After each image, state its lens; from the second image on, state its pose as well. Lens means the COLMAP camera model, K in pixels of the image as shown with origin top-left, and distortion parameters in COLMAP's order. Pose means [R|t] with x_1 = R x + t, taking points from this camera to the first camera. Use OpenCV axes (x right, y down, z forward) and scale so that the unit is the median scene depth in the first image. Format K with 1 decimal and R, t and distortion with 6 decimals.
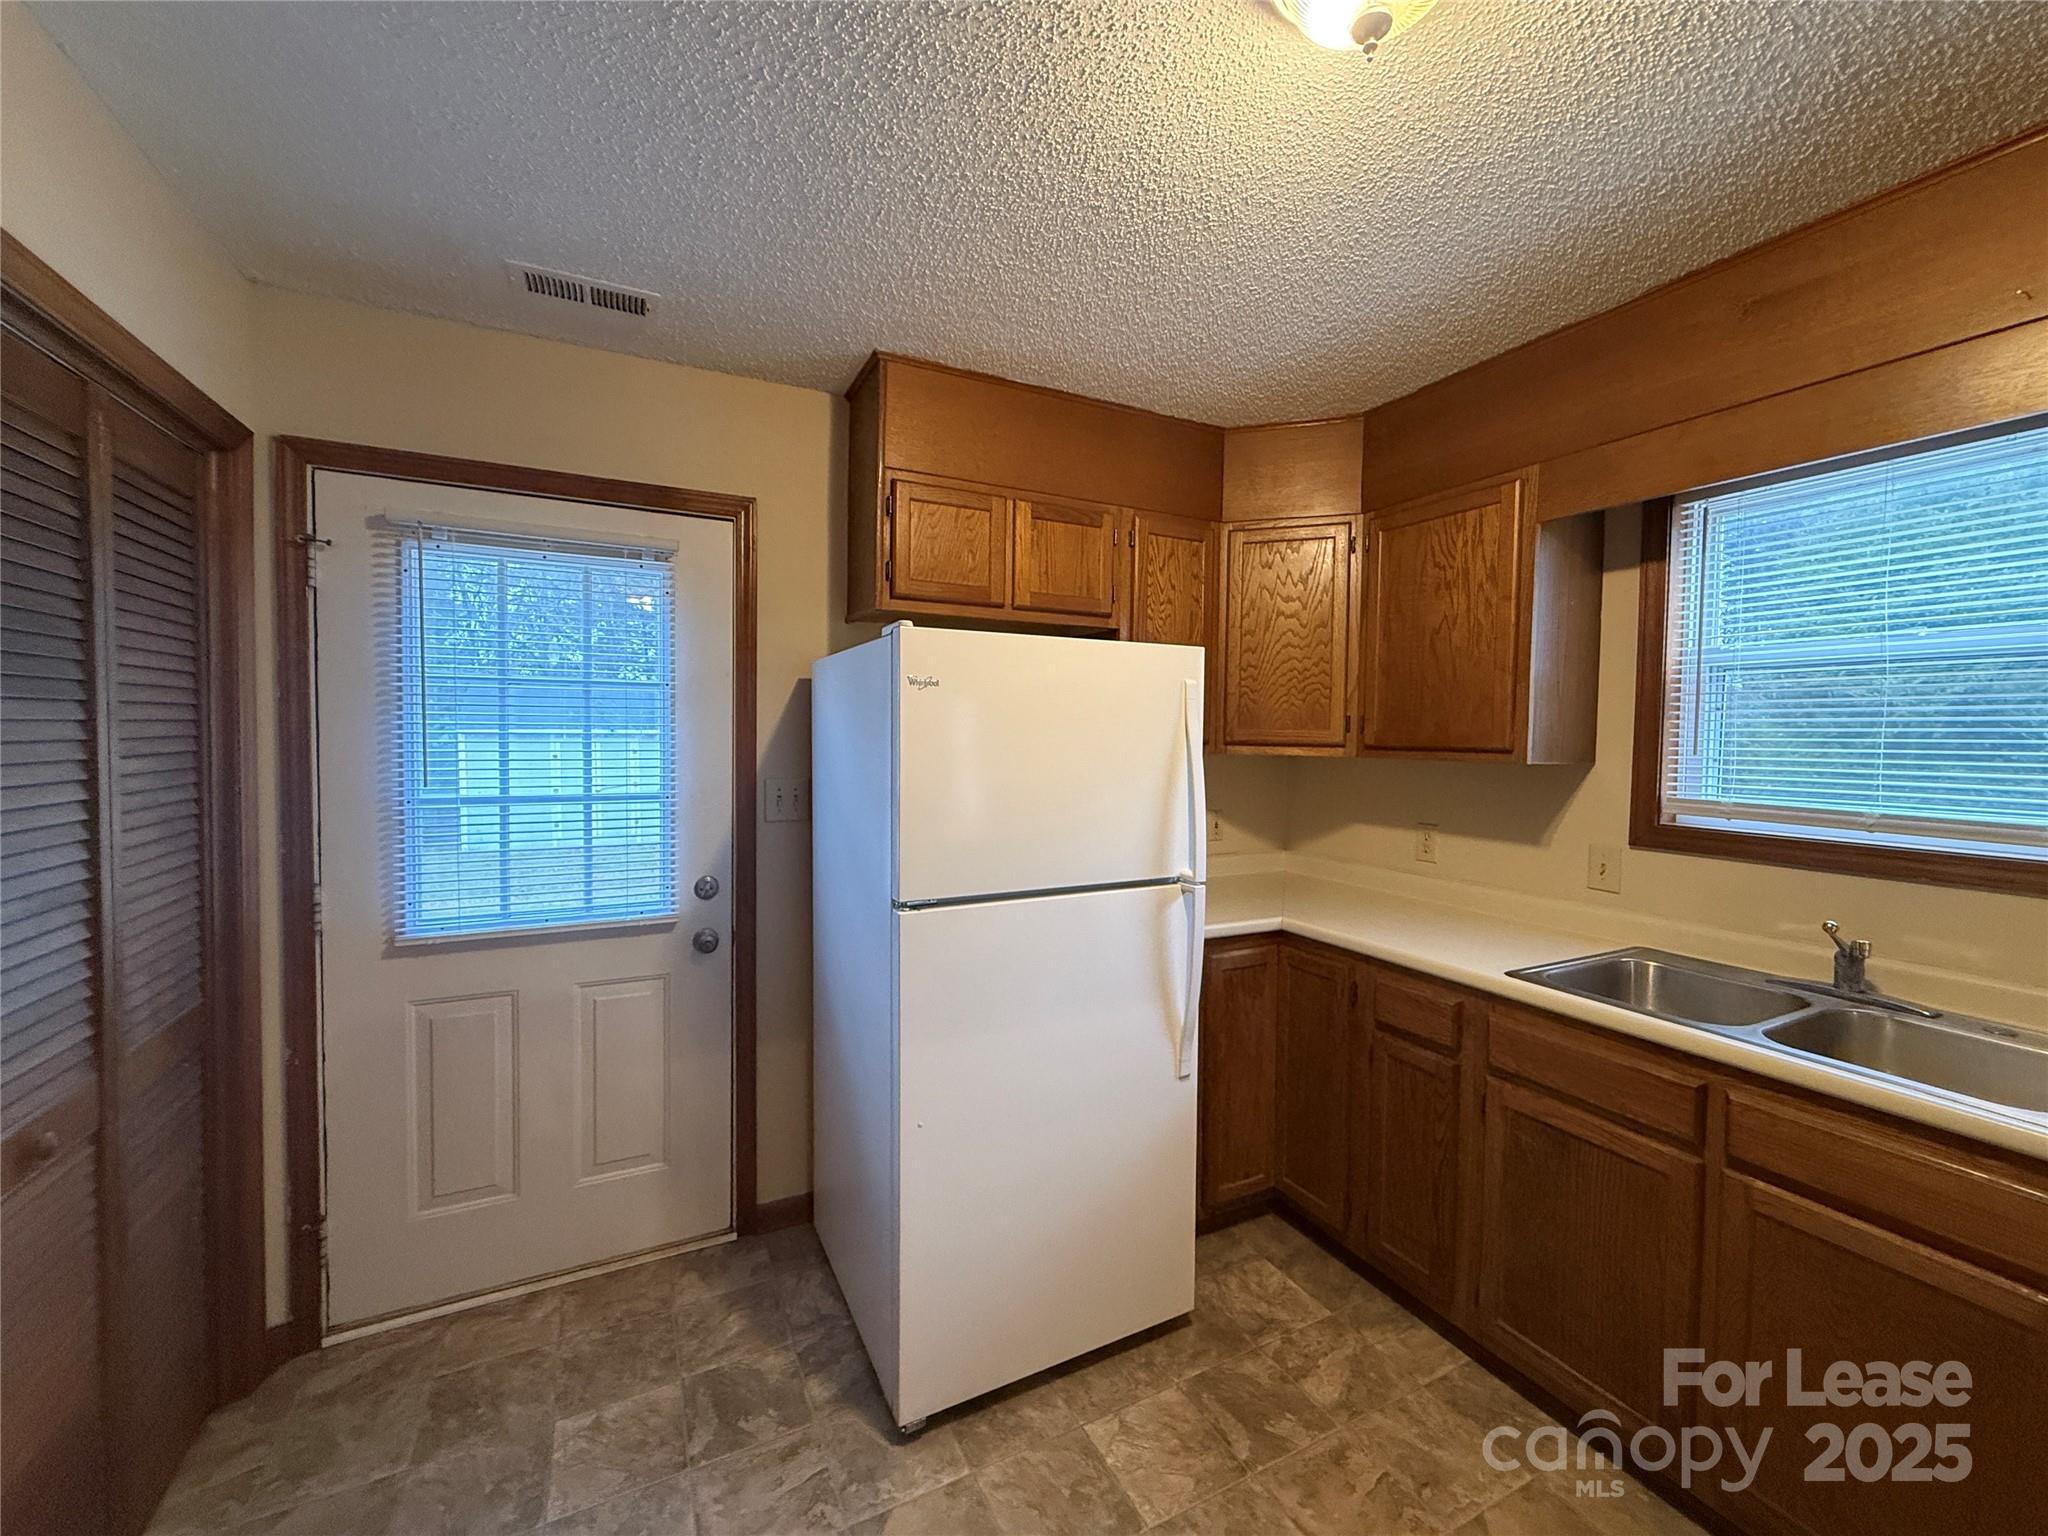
lens RADIAL K [[815.3, 0, 1023.2], [0, 815.3, 766.4], [0, 0, 1]] dist [0.002754, -0.000022]
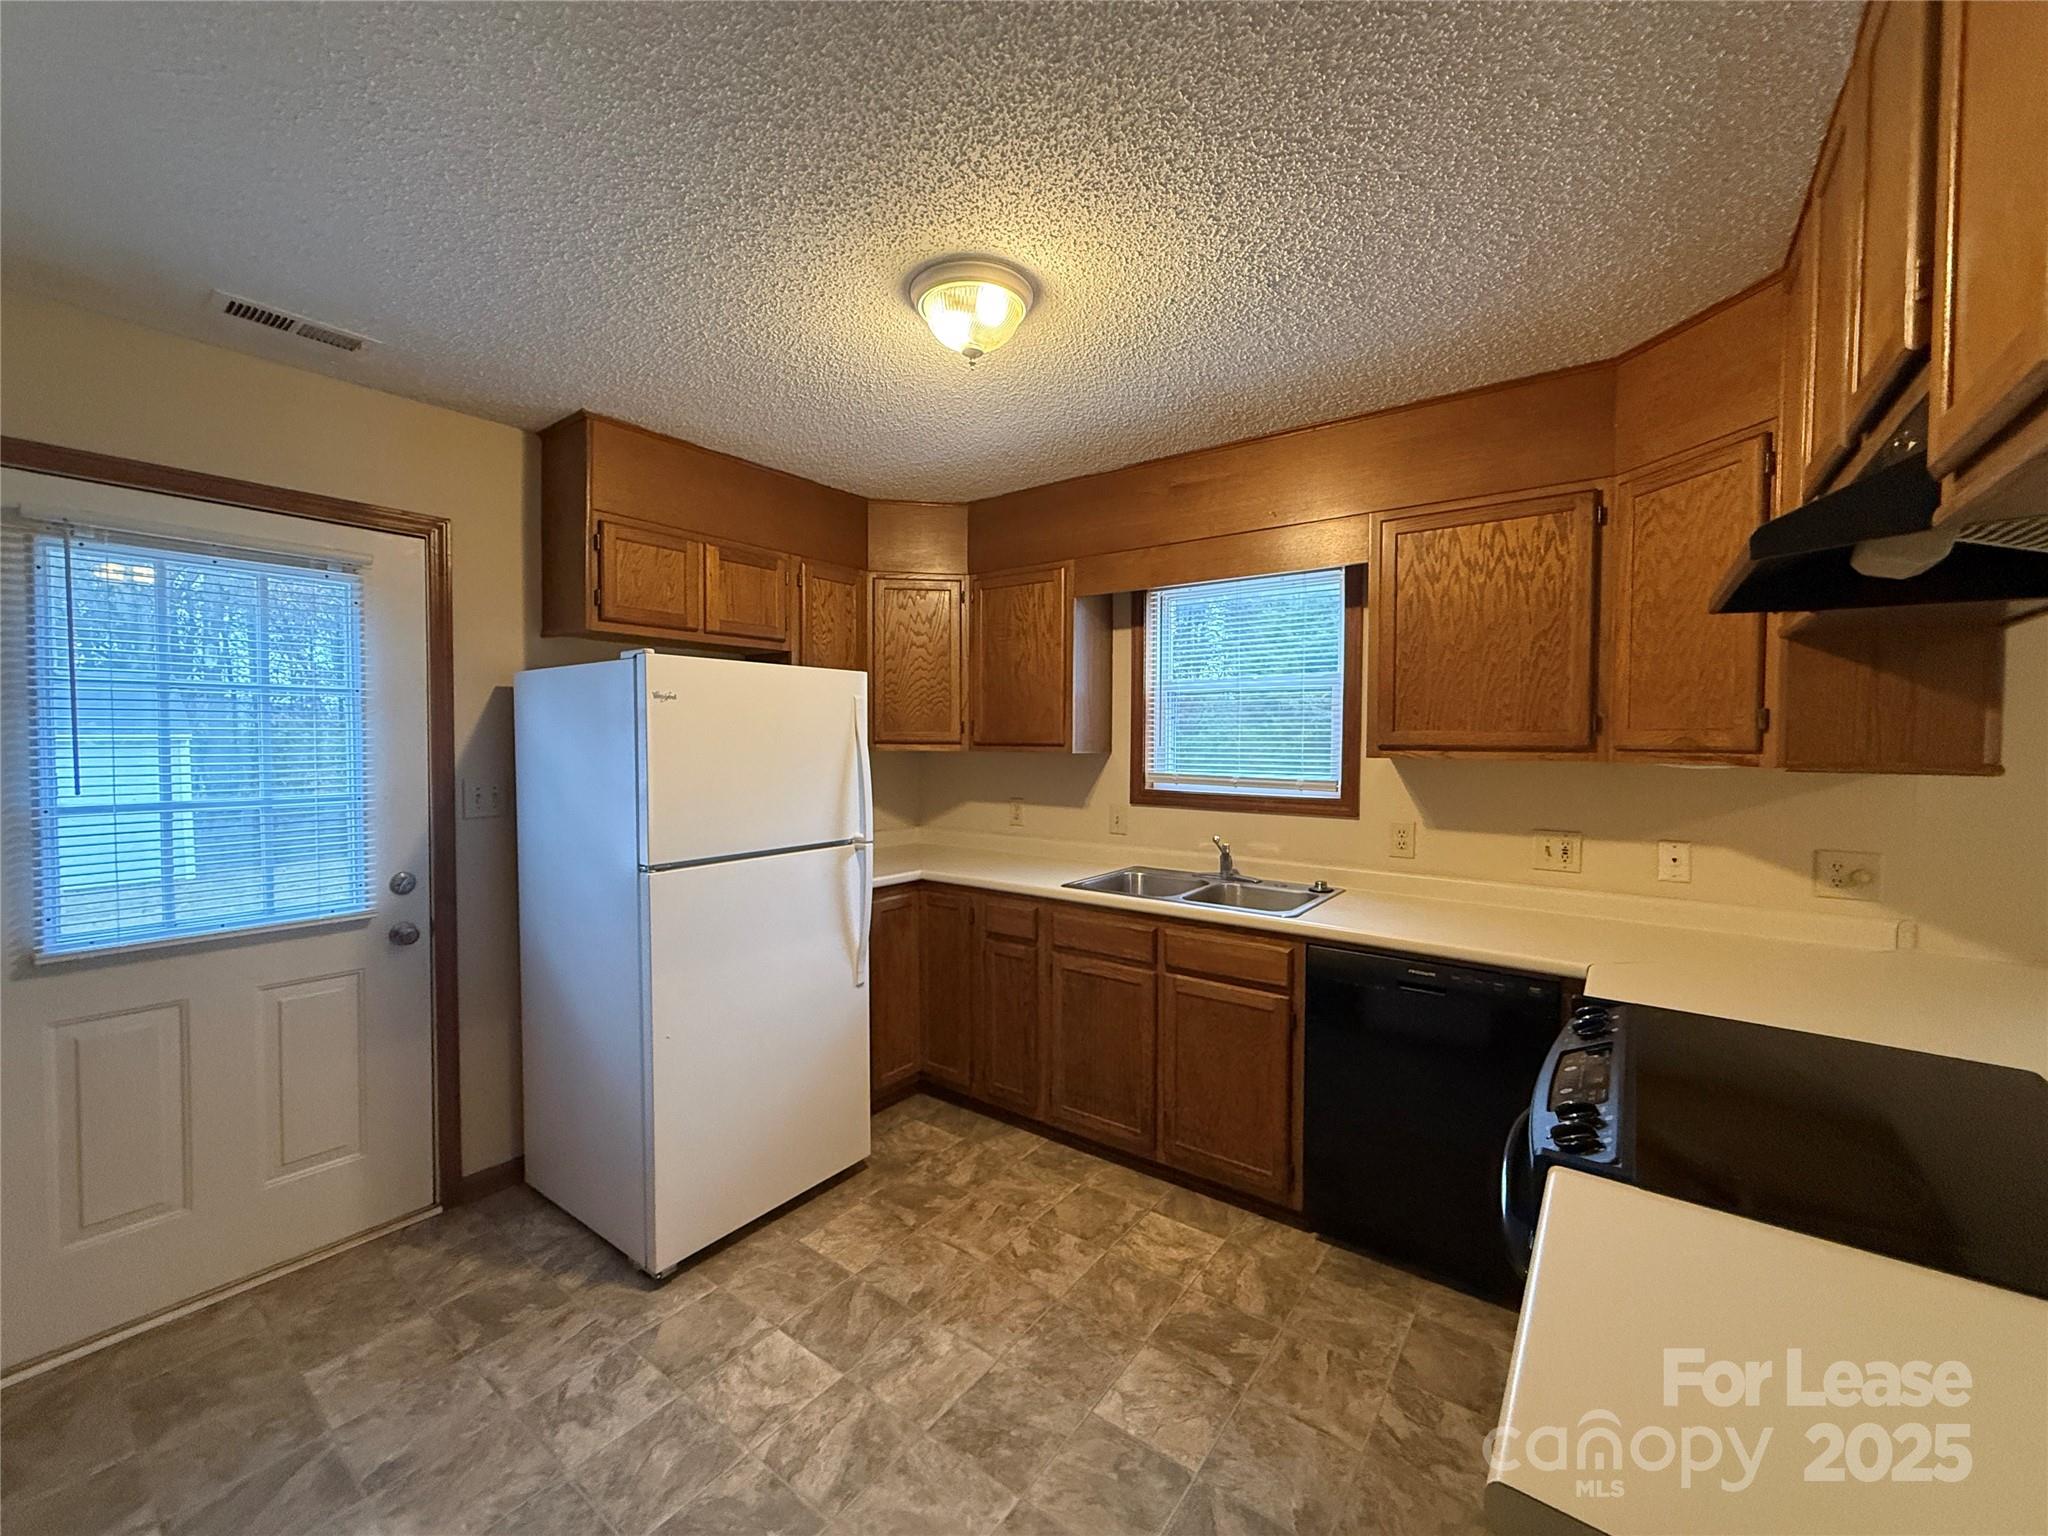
lens RADIAL K [[815.3, 0, 1023.2], [0, 815.3, 766.4], [0, 0, 1]] dist [0.002754, -0.000022]
pose [[0.894754, -0.023072, 0.445964, -0.147786], [0.024243, 0.999701, 0.003081, 0.014427], [-0.445901, 0.008055, 0.895046, -0.325140]]
